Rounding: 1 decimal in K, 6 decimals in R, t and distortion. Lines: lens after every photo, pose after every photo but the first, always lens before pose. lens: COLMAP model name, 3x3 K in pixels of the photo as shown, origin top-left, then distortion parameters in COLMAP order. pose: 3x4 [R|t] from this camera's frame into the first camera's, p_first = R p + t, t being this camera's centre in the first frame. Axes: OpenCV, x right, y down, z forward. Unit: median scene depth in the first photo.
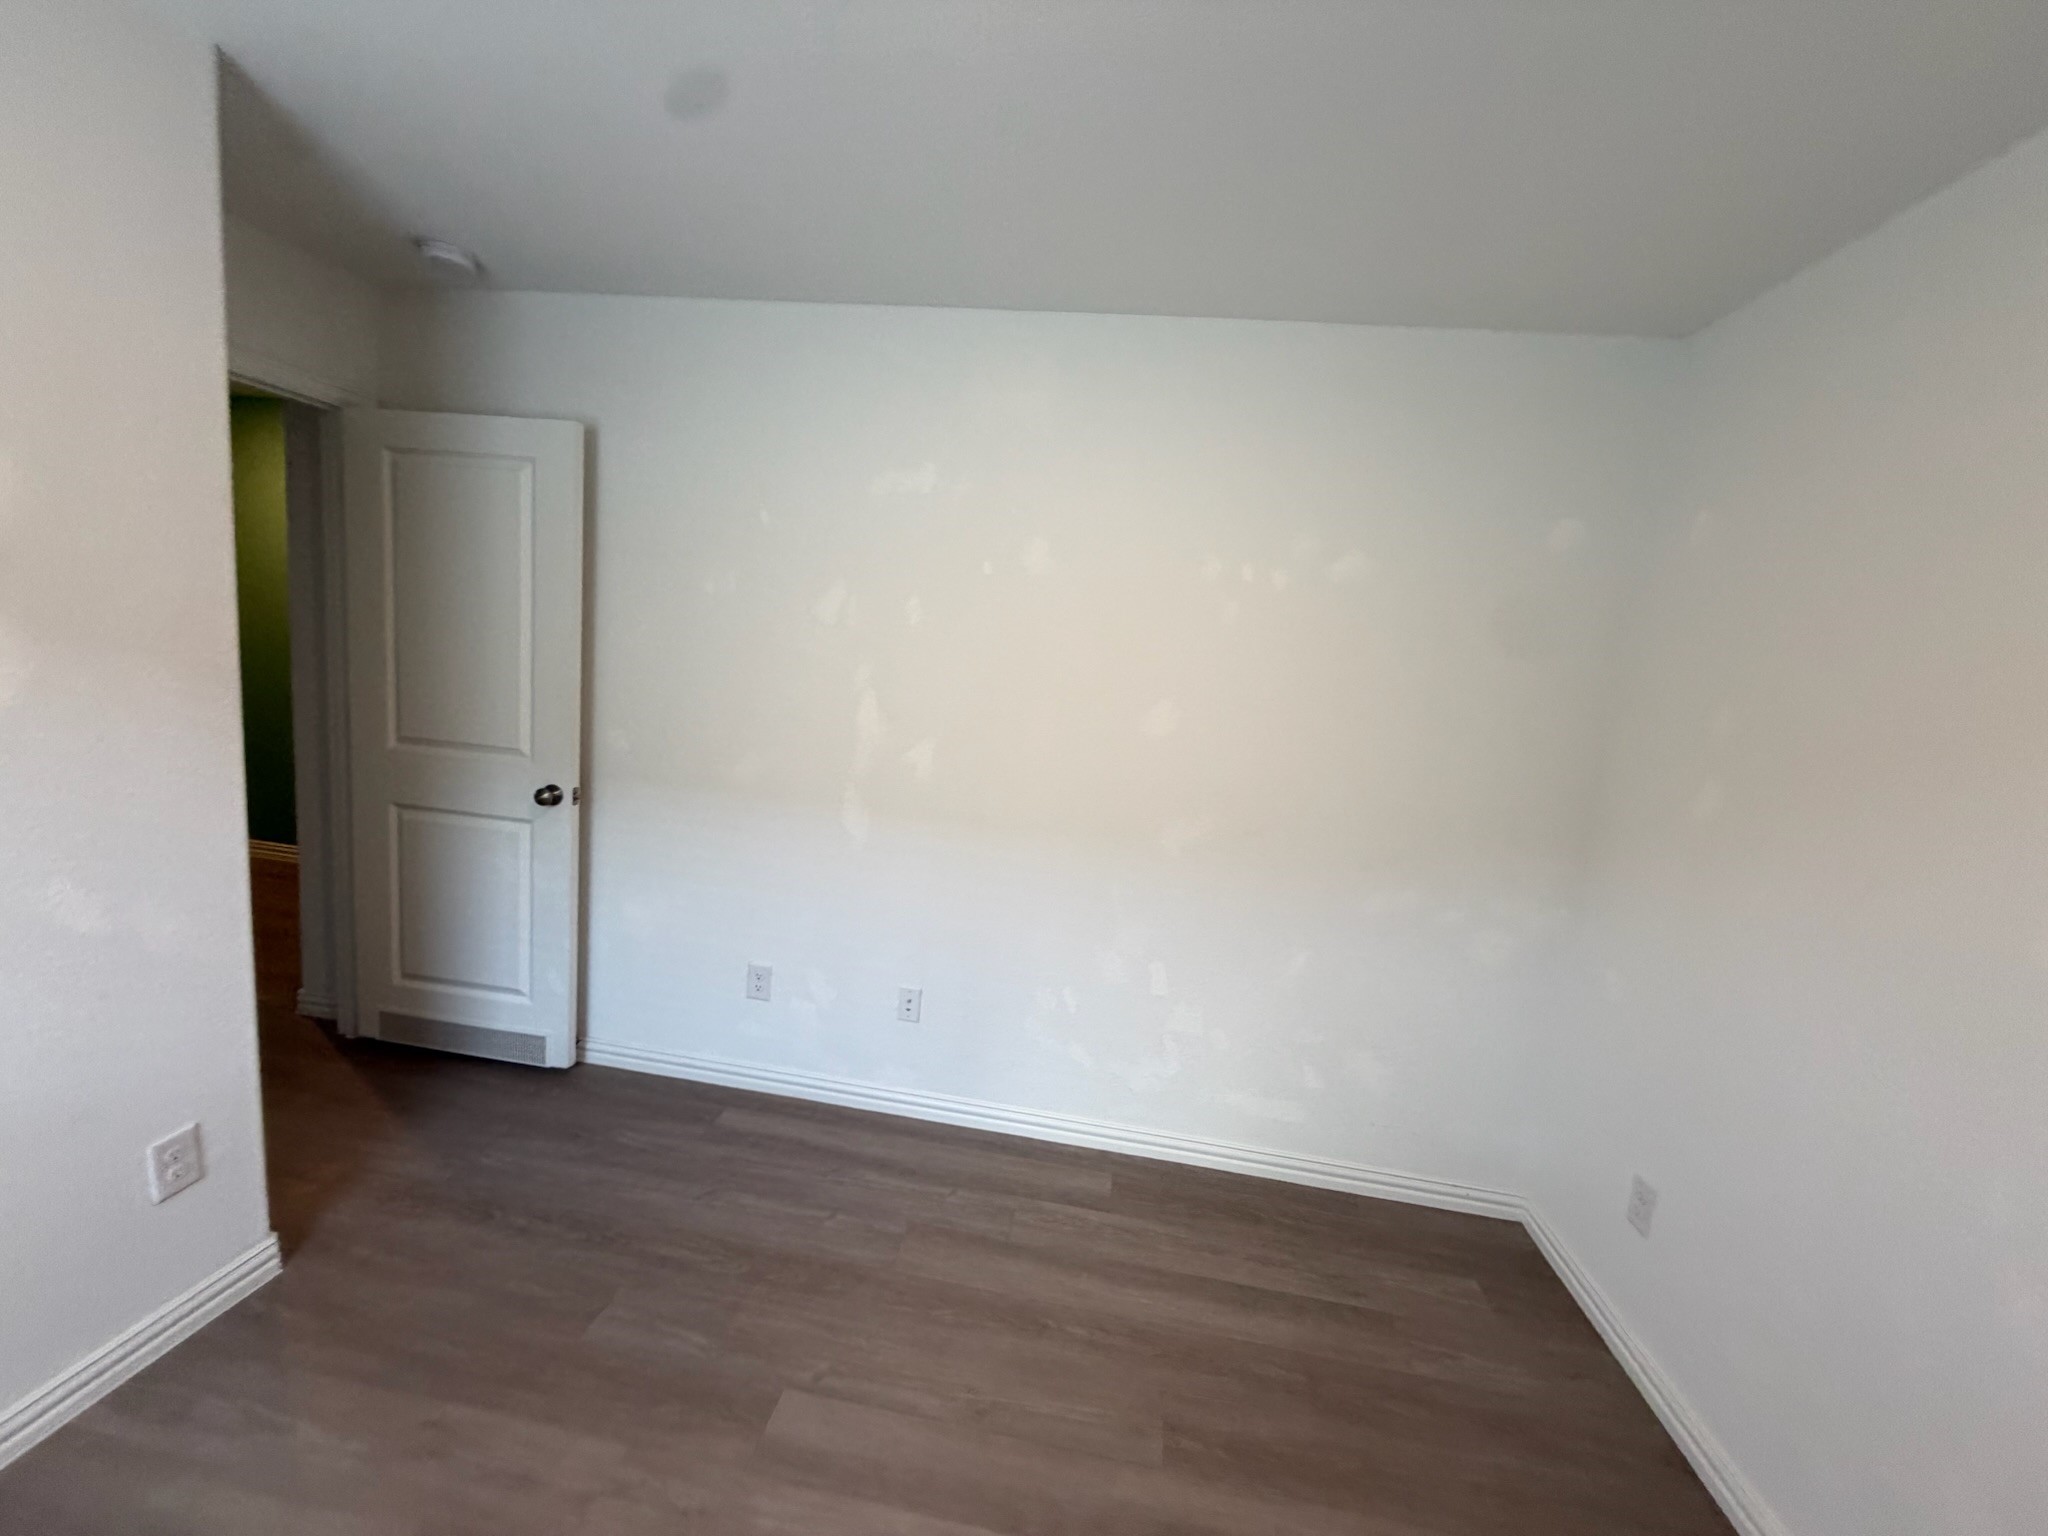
lens RADIAL K [[818.2, 0, 1012.8], [0, 818.2, 759.9], [0, 0, 1]] dist [-0.000634, 0.000417]
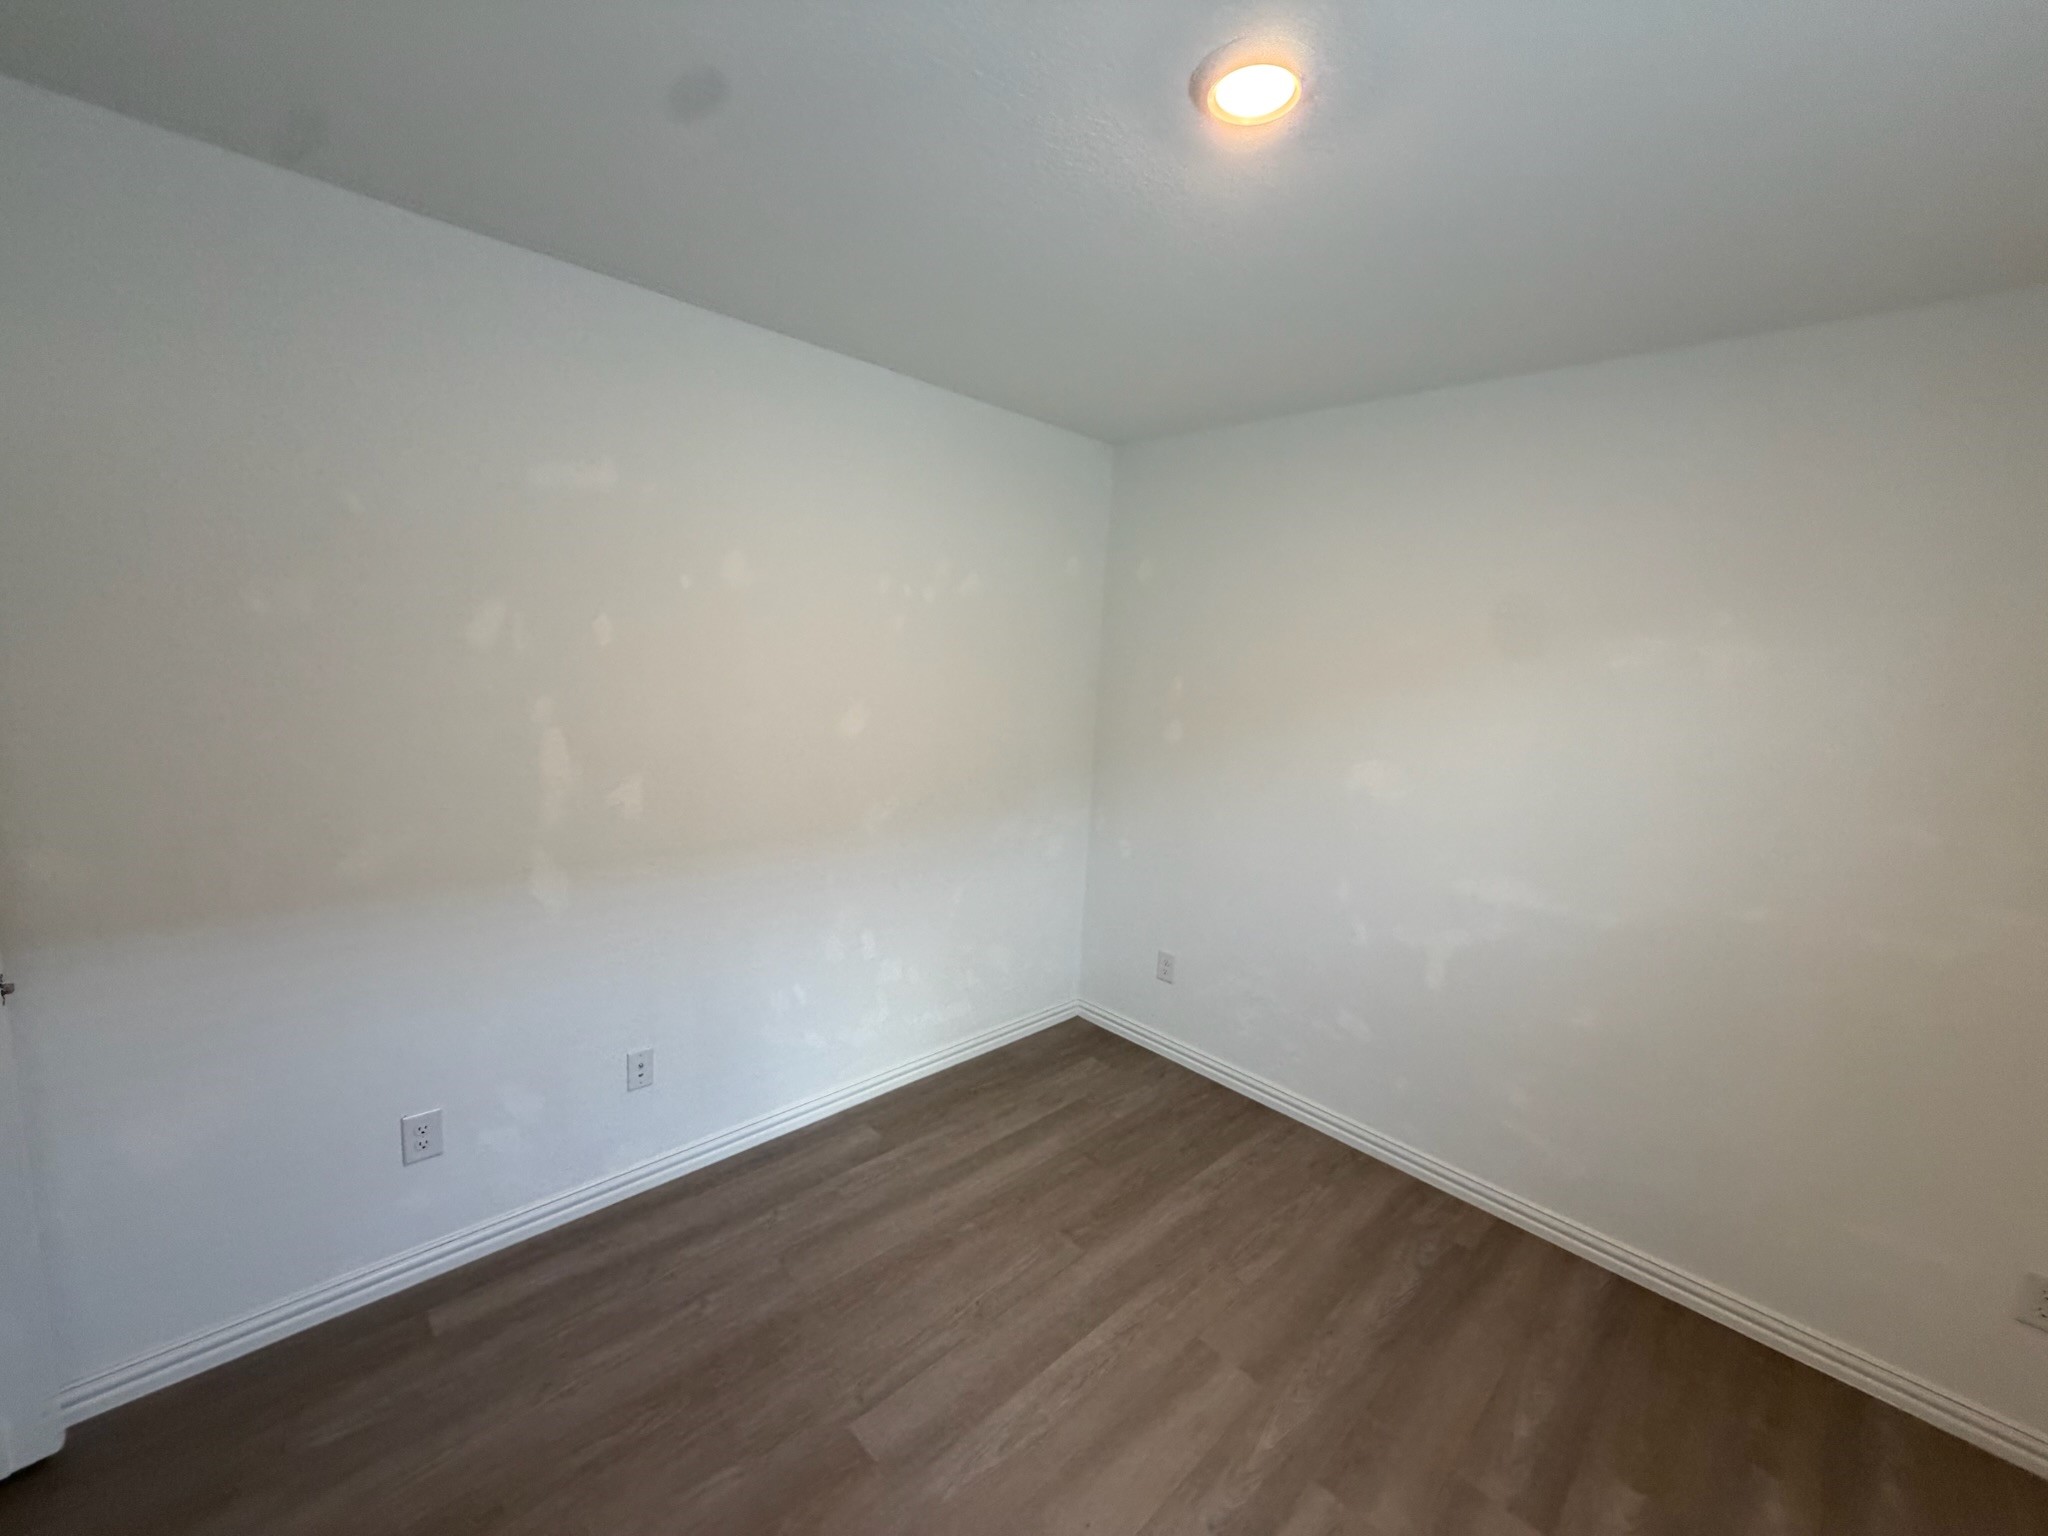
lens RADIAL K [[818.2, 0, 1006.0], [0, 818.2, 772.4], [0, 0, 1]] dist [-0.000634, 0.000417]
pose [[0.617685, -0.175493, 0.766595, -0.616689], [0.110809, 0.984480, 0.136089, -0.119674], [-0.778580, 0.000886, 0.627545, 0.156147]]
